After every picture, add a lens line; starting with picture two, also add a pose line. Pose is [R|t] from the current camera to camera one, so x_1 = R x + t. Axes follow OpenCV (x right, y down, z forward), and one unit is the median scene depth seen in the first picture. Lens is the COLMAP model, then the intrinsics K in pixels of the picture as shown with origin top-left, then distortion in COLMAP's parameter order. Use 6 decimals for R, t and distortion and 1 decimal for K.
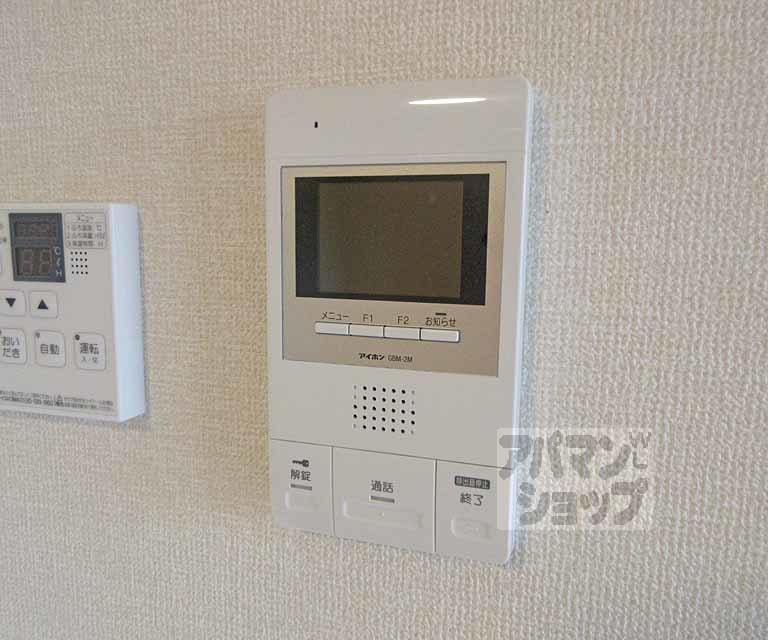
lens RADIAL K [[633.3, 0, 384.2], [0, 633.3, 340.7], [0, 0, 1]] dist [0.001060, 0.012798]
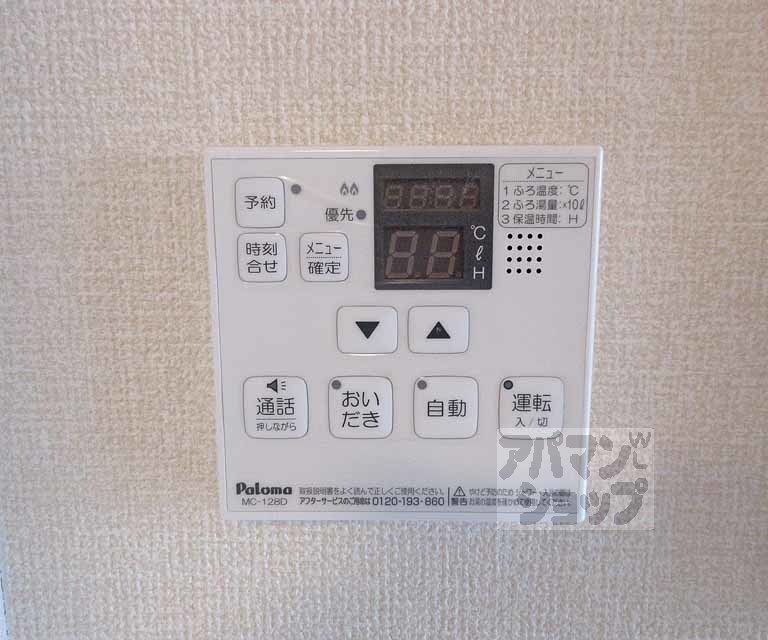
lens RADIAL K [[633.3, 0, 384.2], [0, 633.3, 340.7], [0, 0, 1]] dist [0.001060, 0.012798]
pose [[0.961848, -0.059384, 0.267062, -0.741729], [0.054110, 0.998168, 0.027071, -0.066305], [-0.268180, -0.011588, 0.963299, 0.482321]]
